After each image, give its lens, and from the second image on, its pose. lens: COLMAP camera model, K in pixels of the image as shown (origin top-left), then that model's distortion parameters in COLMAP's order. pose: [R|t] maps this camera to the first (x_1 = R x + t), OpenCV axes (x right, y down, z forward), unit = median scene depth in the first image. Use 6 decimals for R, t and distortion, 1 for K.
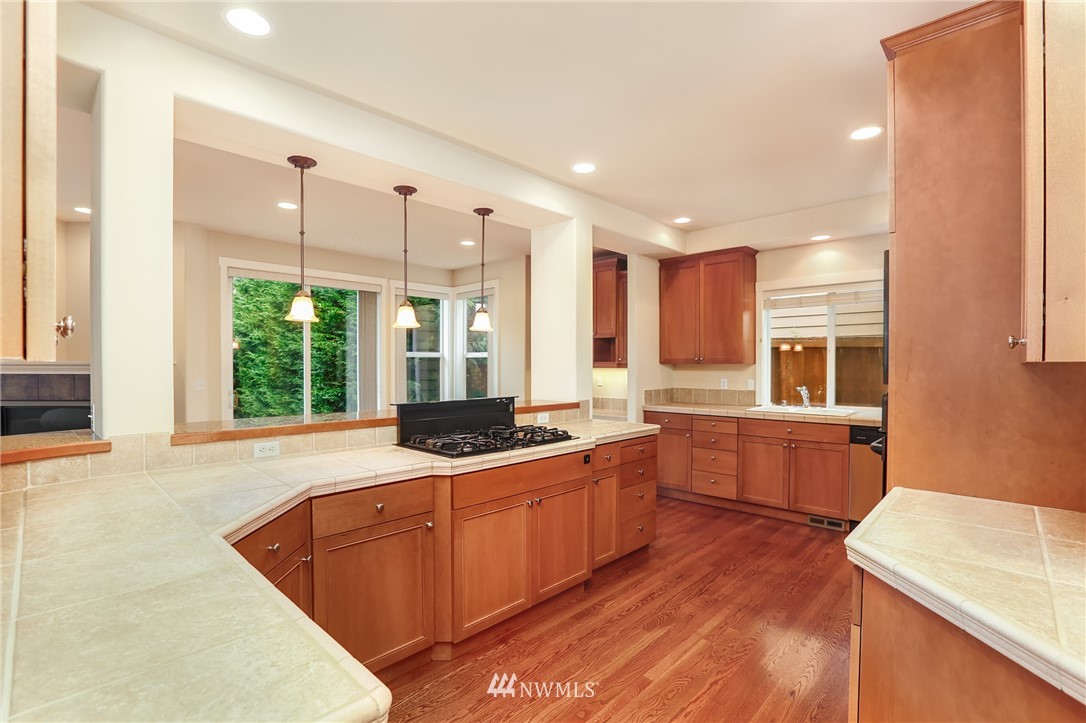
lens RADIAL K [[493.9, 0, 531.5], [0, 493.9, 379.1], [0, 0, 1]] dist [-0.003059, 0.001639]
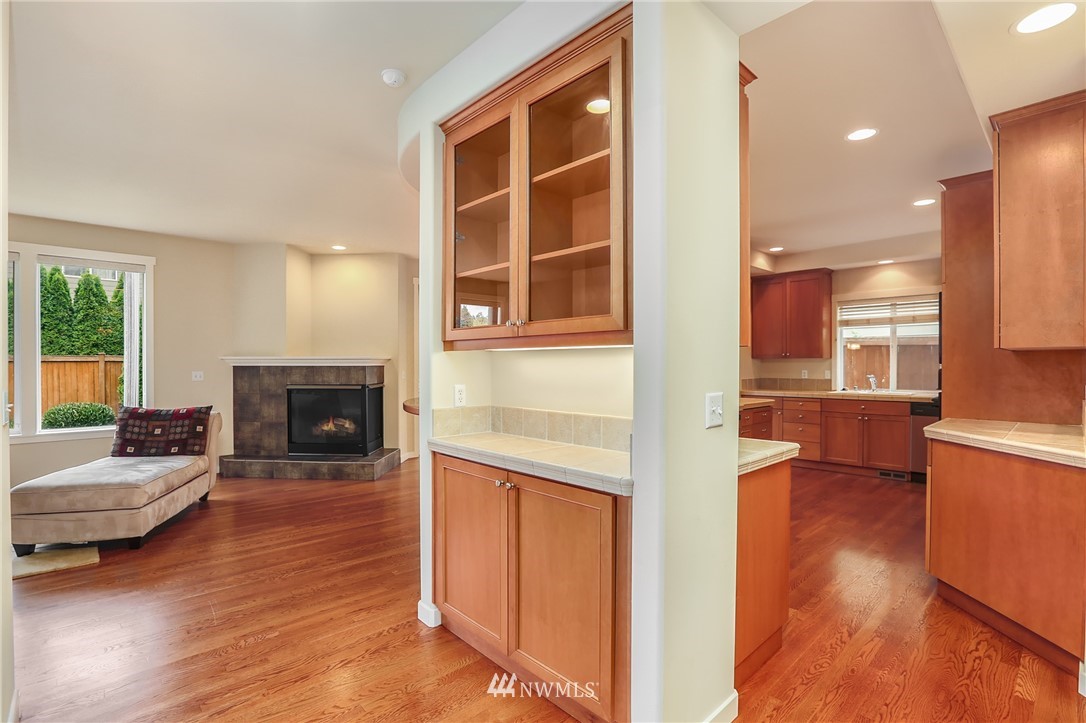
lens RADIAL K [[493.9, 0, 541.9], [0, 493.9, 372.9], [0, 0, 1]] dist [-0.003059, 0.001639]
pose [[0.998878, -0.000170, -0.047360, -0.269949], [-0.000379, 0.999933, -0.011581, 0.025242], [0.047359, 0.011586, 0.998811, -0.360639]]
